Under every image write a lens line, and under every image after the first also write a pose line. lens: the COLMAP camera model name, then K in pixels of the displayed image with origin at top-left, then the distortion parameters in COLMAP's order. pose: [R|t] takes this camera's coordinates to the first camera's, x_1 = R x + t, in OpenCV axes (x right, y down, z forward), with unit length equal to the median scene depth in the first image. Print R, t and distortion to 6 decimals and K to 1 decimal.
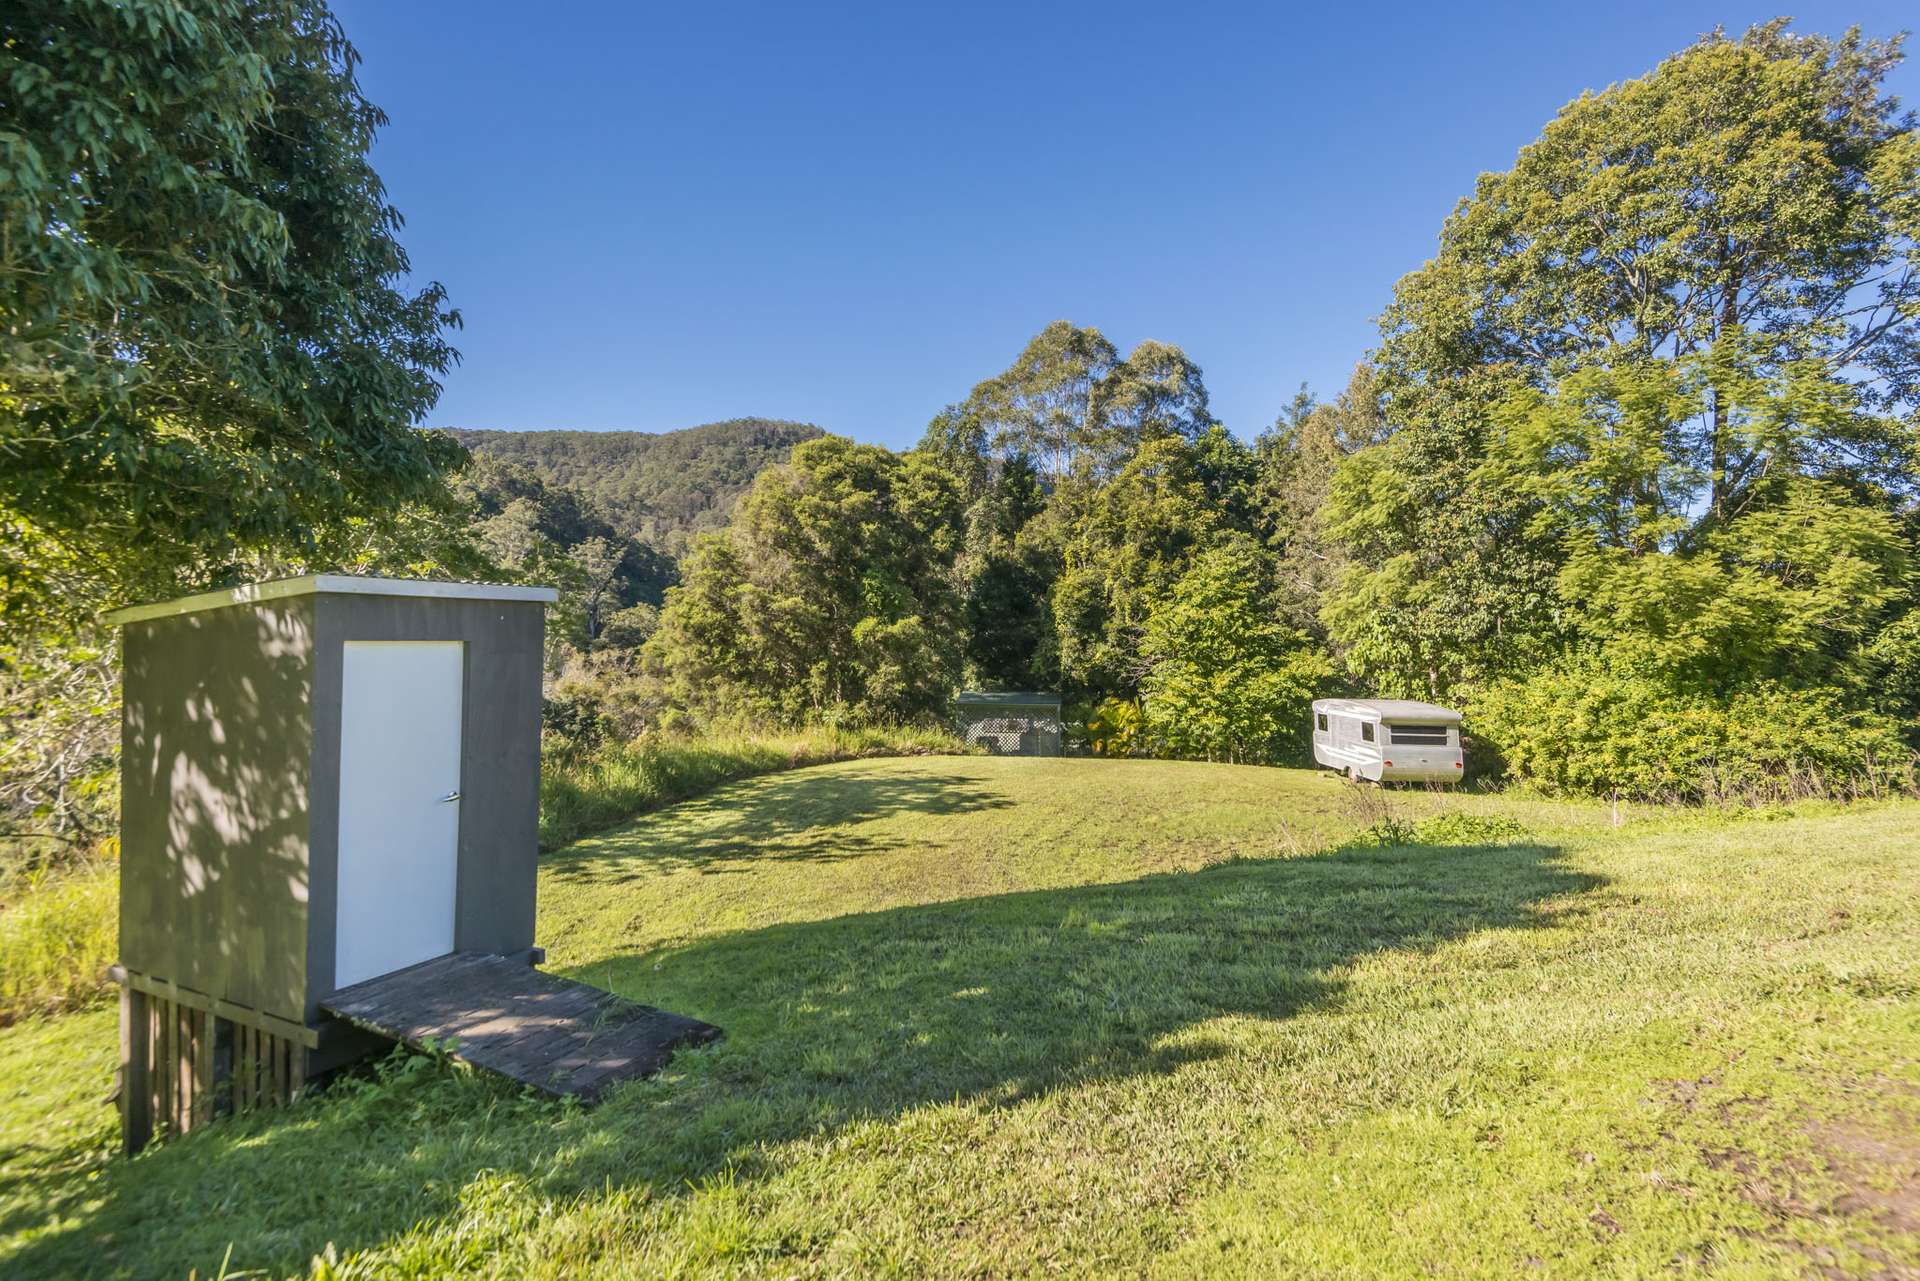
lens RADIAL K [[883.9, 0, 960.0], [0, 883.9, 640.5], [0, 0, 1]] dist [0.000088, -0.000046]
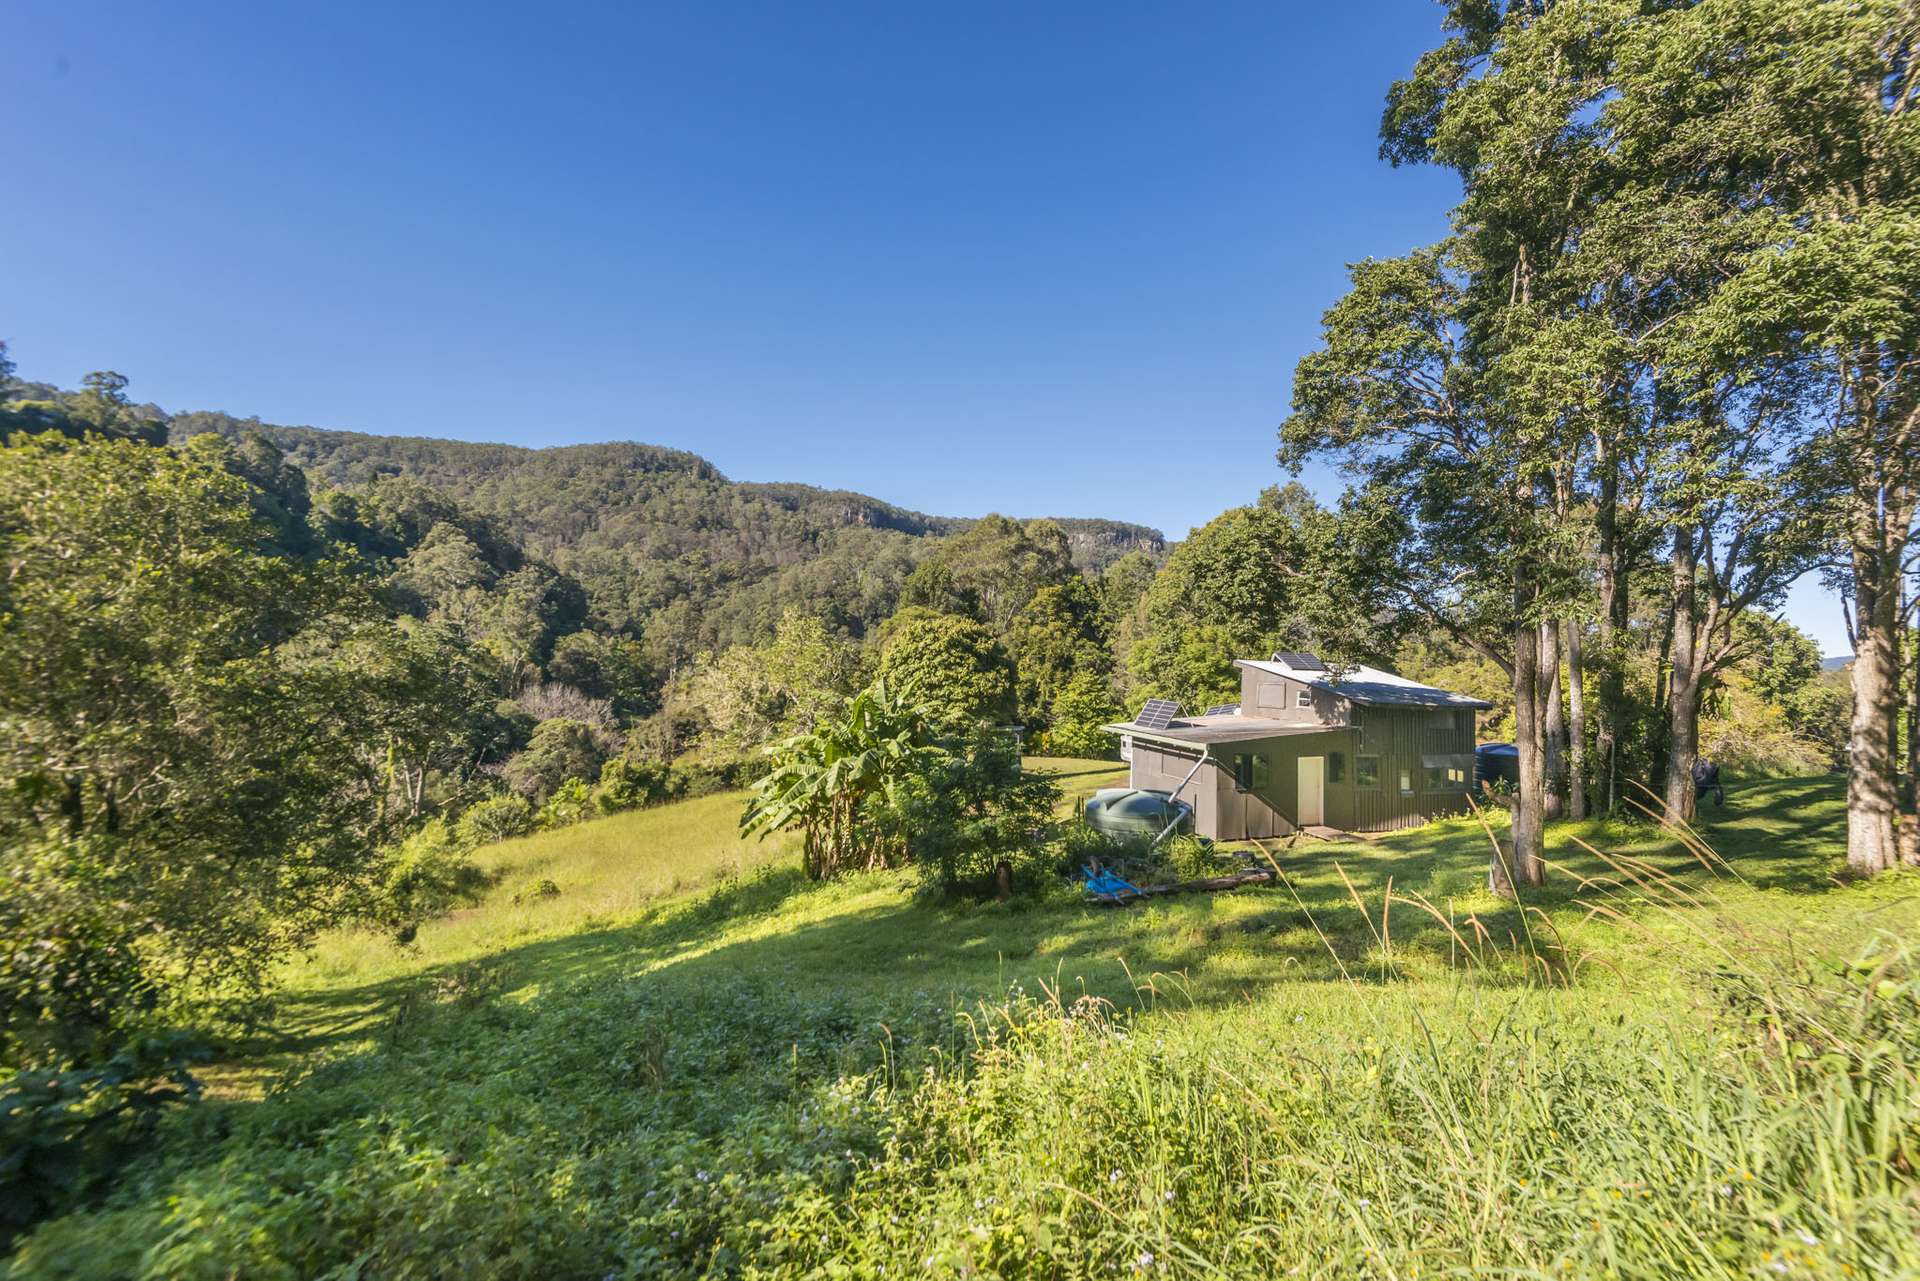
lens RADIAL K [[873.5, 0, 960.0], [0, 873.5, 640.5], [0, 0, 1]] dist [0.000430, 0.000018]
pose [[0.982041, 0.036360, 0.185128, -0.299305], [-0.033547, 0.999270, -0.018304, -0.079840], [-0.185658, 0.011765, 0.982544, -0.780189]]
